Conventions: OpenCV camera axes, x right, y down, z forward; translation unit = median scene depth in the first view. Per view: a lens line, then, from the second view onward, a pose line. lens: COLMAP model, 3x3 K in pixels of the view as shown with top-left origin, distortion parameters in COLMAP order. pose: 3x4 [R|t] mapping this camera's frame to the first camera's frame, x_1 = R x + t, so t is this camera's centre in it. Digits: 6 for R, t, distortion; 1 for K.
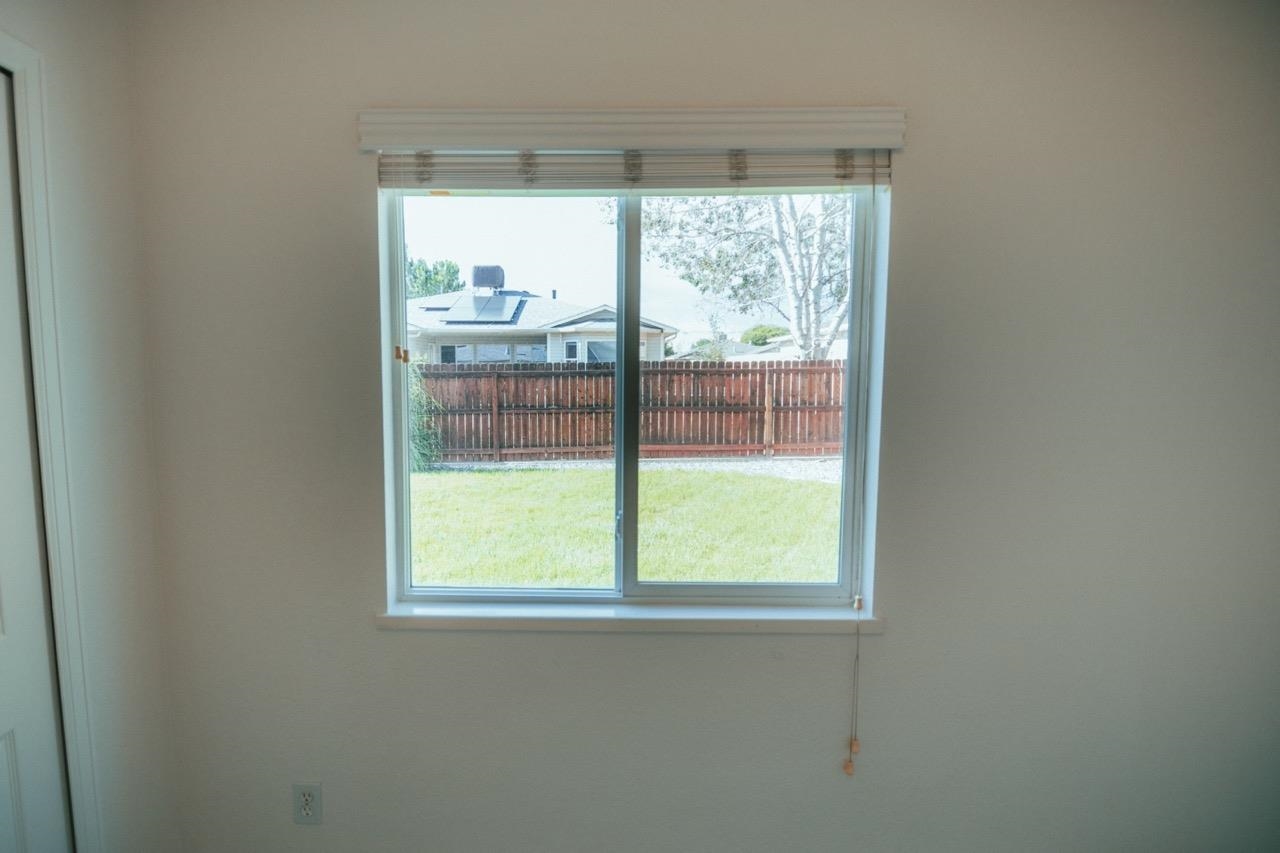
lens RADIAL K [[652.6, 0, 572.9], [0, 652.6, 430.9], [0, 0, 1]] dist [-0.003820, -0.000516]
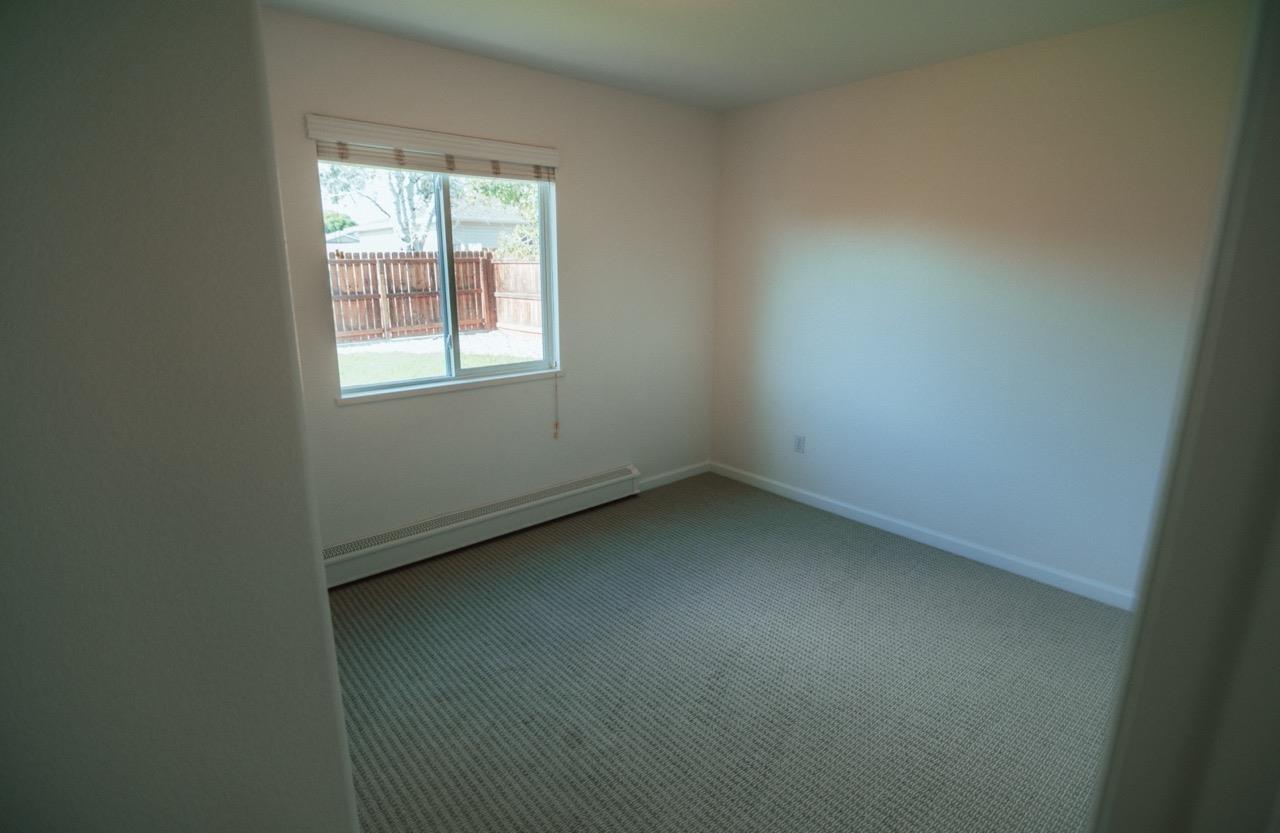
lens RADIAL K [[624.5, 0, 640.0], [0, 624.5, 416.5], [0, 0, 1]] dist [0.001506, 0.000112]
pose [[0.744371, -0.158730, 0.648626, -0.100549], [0.058371, 0.983086, 0.173591, 0.009064], [-0.665210, -0.091356, 0.741047, -0.108901]]
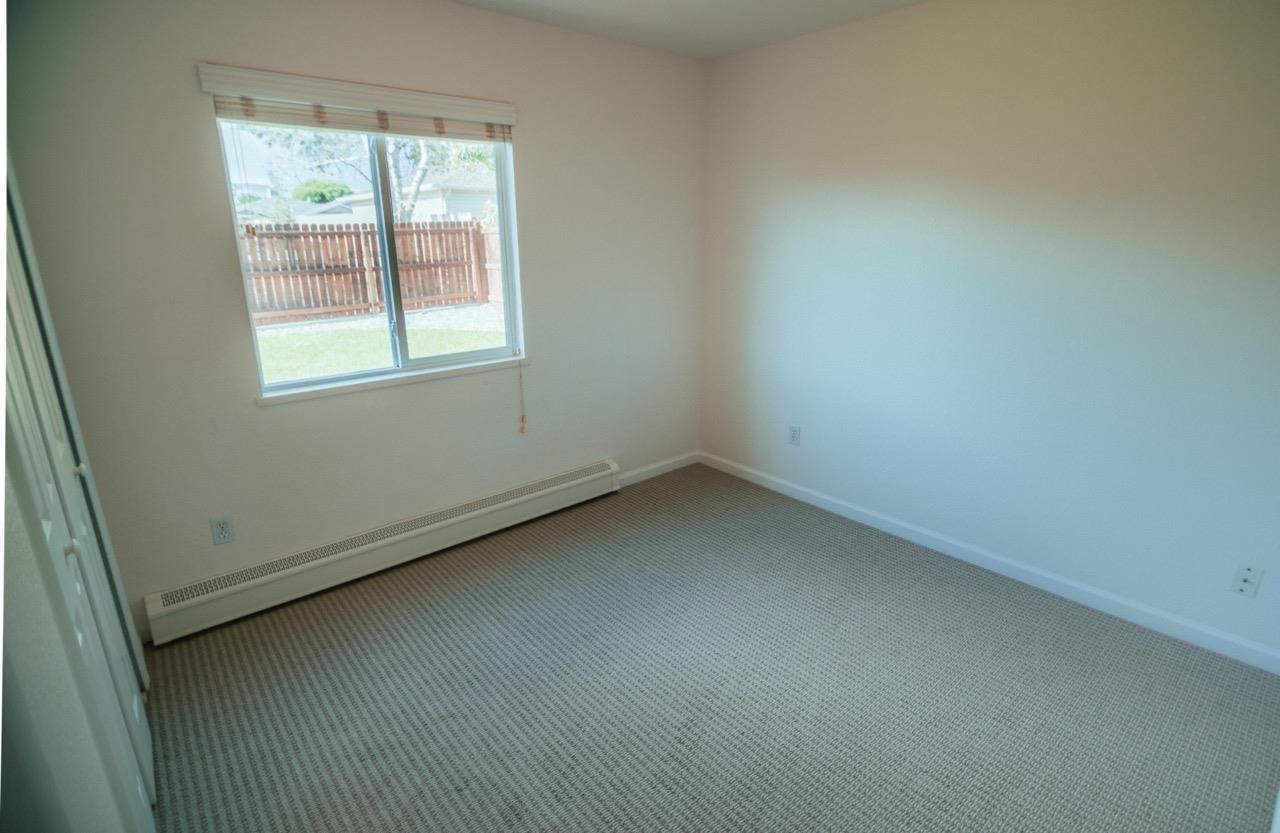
lens RADIAL K [[628.9, 0, 640.0], [0, 628.9, 416.5], [0, 0, 1]] dist [-0.001566, -0.000587]
pose [[0.747155, -0.195955, 0.635107, -0.072563], [0.068856, 0.973230, 0.219275, 0.006101], [-0.661073, -0.120102, 0.740647, -0.095384]]
